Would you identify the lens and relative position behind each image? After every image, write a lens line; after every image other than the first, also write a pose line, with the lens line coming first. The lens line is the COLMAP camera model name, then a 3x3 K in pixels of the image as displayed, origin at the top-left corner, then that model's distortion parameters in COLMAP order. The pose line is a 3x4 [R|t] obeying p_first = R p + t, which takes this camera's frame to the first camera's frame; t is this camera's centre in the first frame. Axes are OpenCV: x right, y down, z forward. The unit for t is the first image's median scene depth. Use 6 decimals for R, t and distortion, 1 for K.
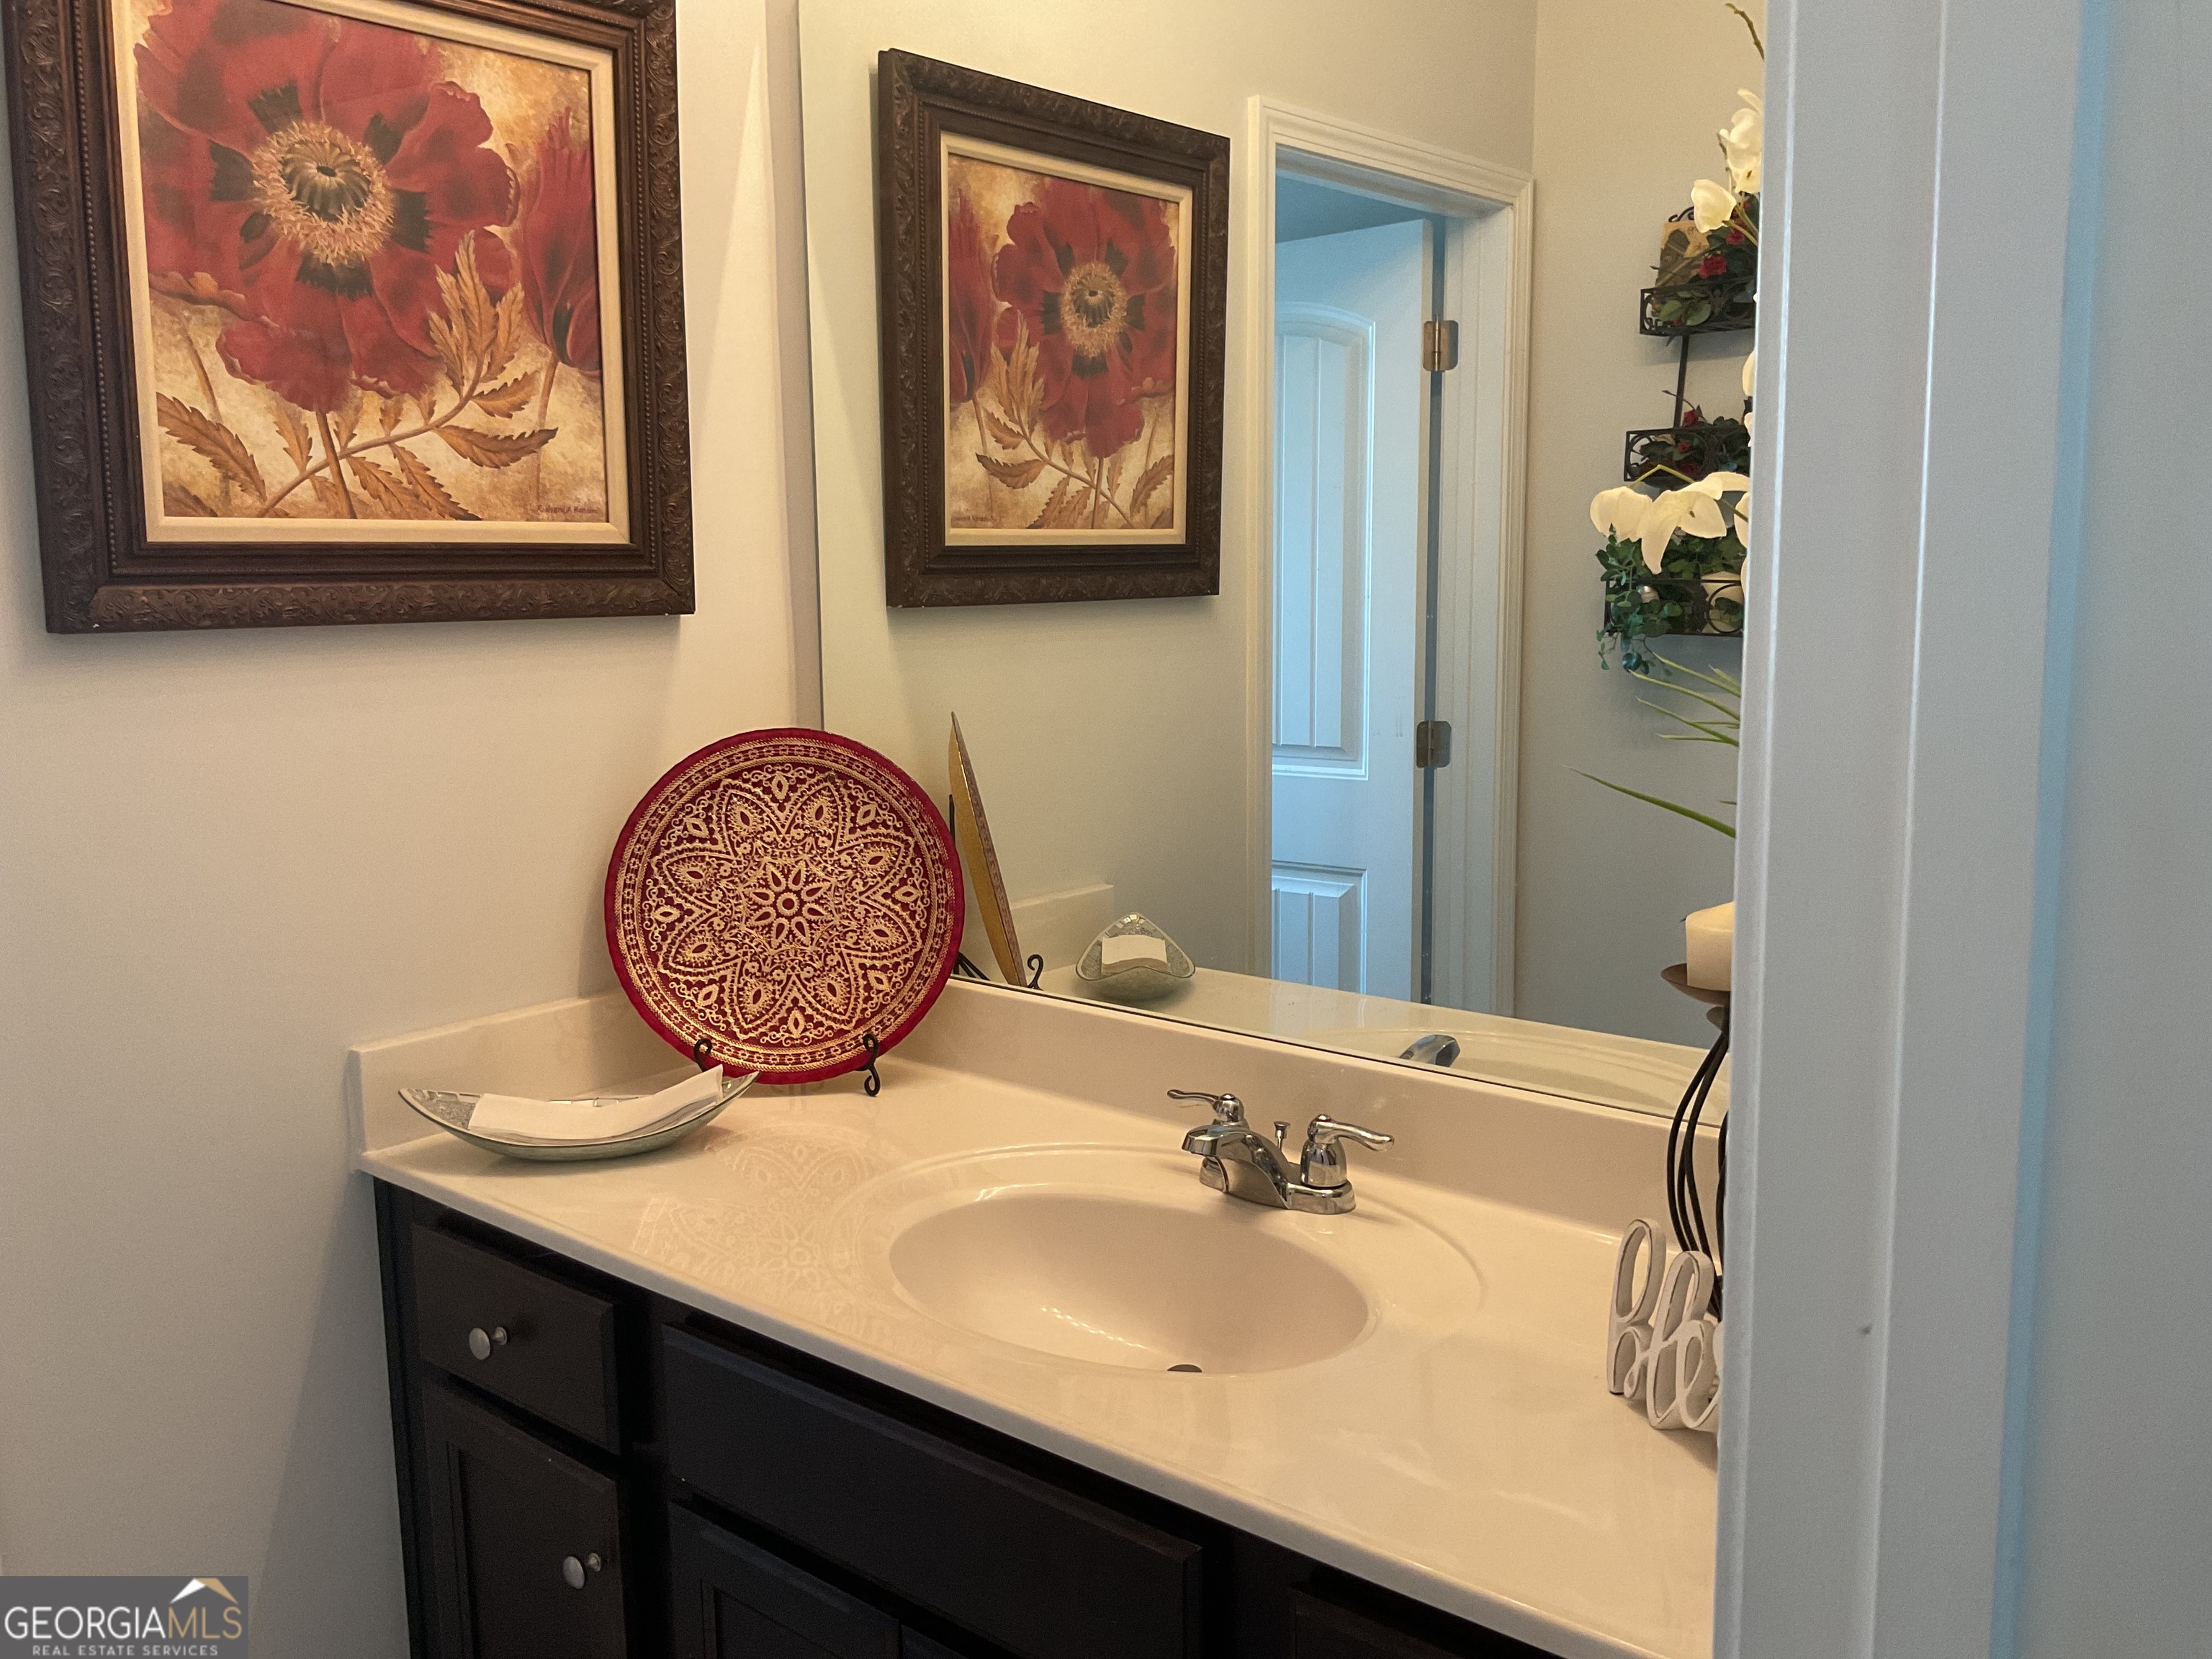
lens RADIAL K [[1841.1, 0, 1100.5], [0, 1841.1, 825.2], [0, 0, 1]] dist [0.030276, -0.058387]
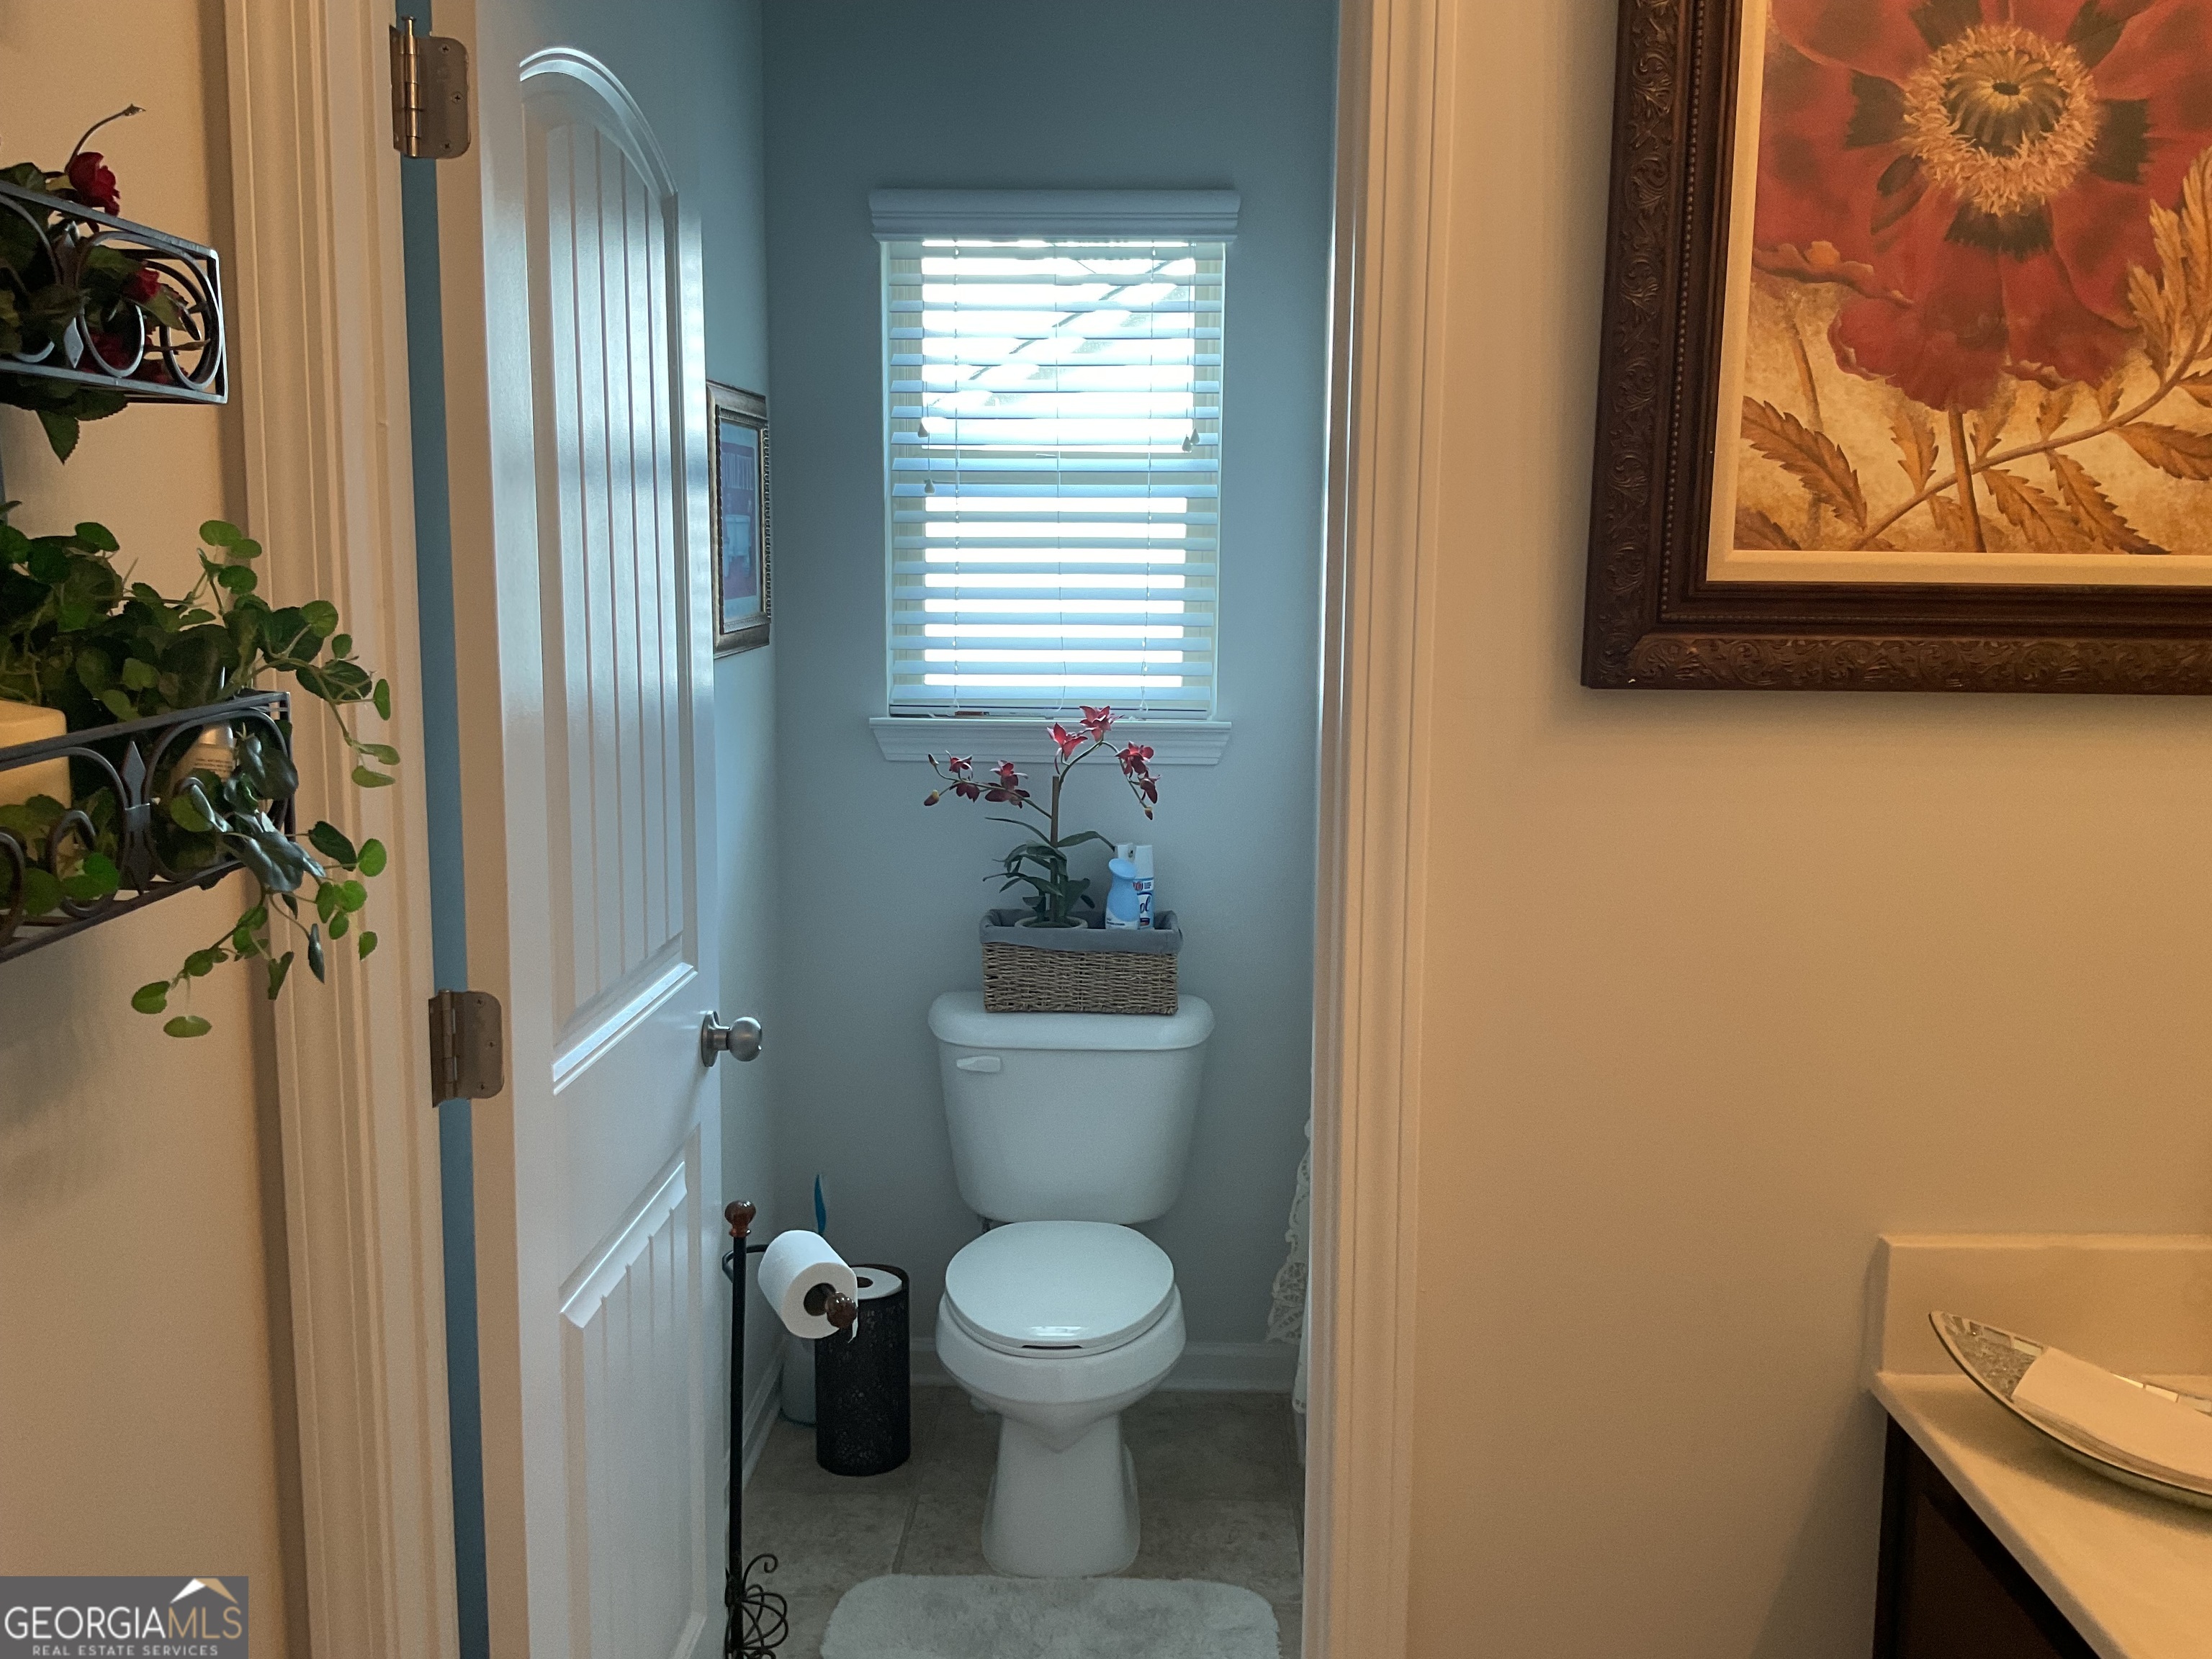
lens RADIAL K [[1841.1, 0, 1107.1], [0, 1841.1, 842.5], [0, 0, 1]] dist [0.030276, -0.058387]
pose [[0.640951, 0.118135, -0.758436, -0.049191], [-0.124588, 0.990994, 0.049070, -0.042781], [0.757403, 0.063040, 0.649897, 0.258033]]
